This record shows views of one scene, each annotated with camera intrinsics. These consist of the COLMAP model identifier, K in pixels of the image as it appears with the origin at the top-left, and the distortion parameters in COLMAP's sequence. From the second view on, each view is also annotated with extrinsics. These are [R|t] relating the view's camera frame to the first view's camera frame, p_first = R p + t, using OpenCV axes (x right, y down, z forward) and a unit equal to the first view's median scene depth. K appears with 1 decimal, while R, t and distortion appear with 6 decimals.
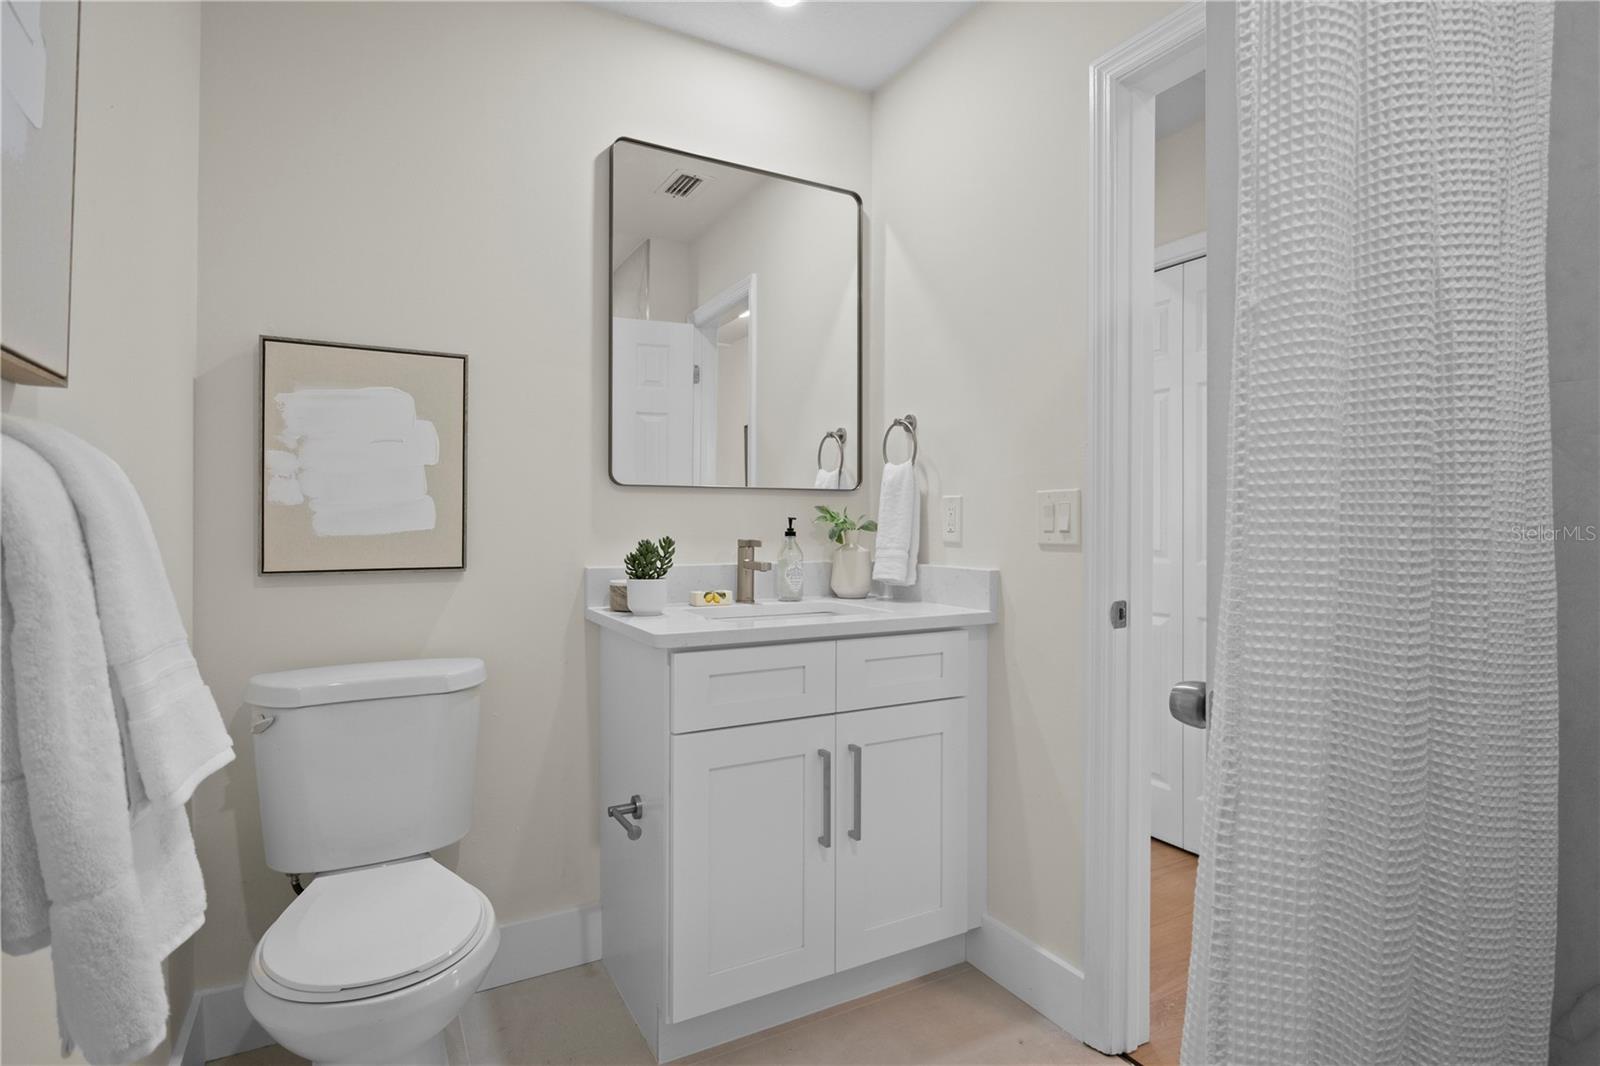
lens RADIAL K [[795.0, 0, 797.7], [0, 795.0, 525.9], [0, 0, 1]] dist [0.002211, 0.001178]
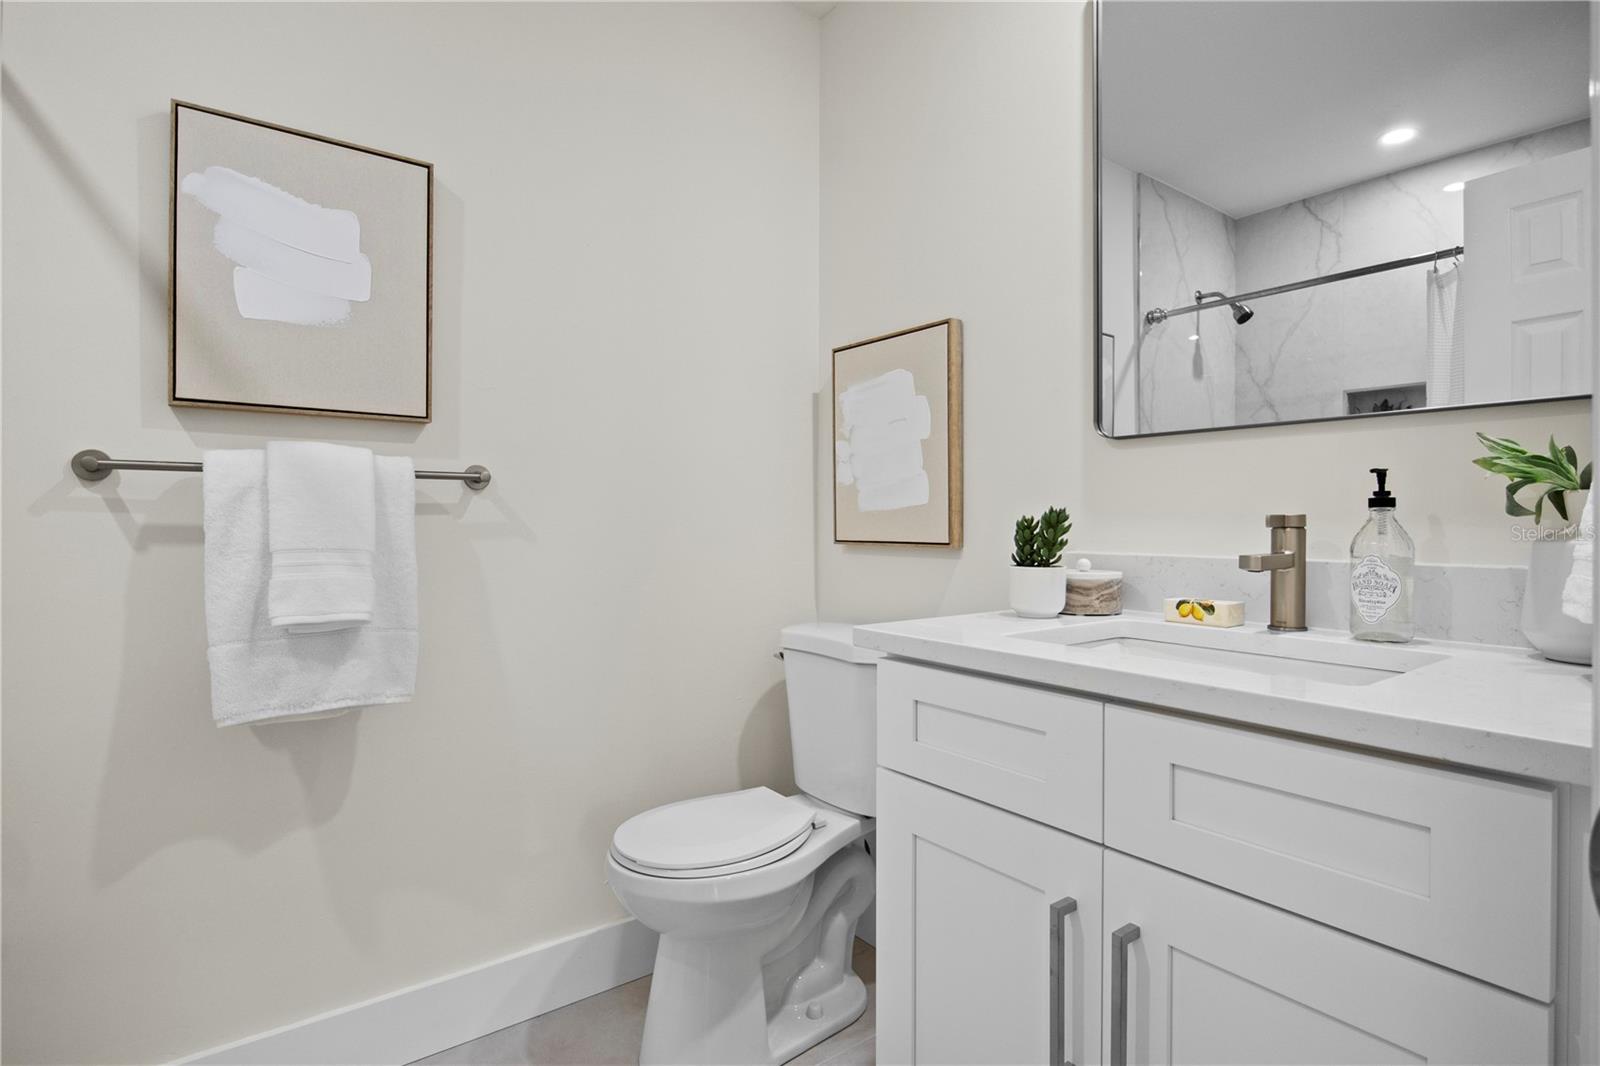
lens RADIAL K [[795.0, 0, 805.2], [0, 795.0, 525.9], [0, 0, 1]] dist [0.002211, 0.001178]
pose [[0.167670, 0.003749, -0.985836, 0.497047], [-0.003995, 0.999987, 0.003124, 0.029247], [0.985835, 0.003415, 0.167683, 0.696118]]
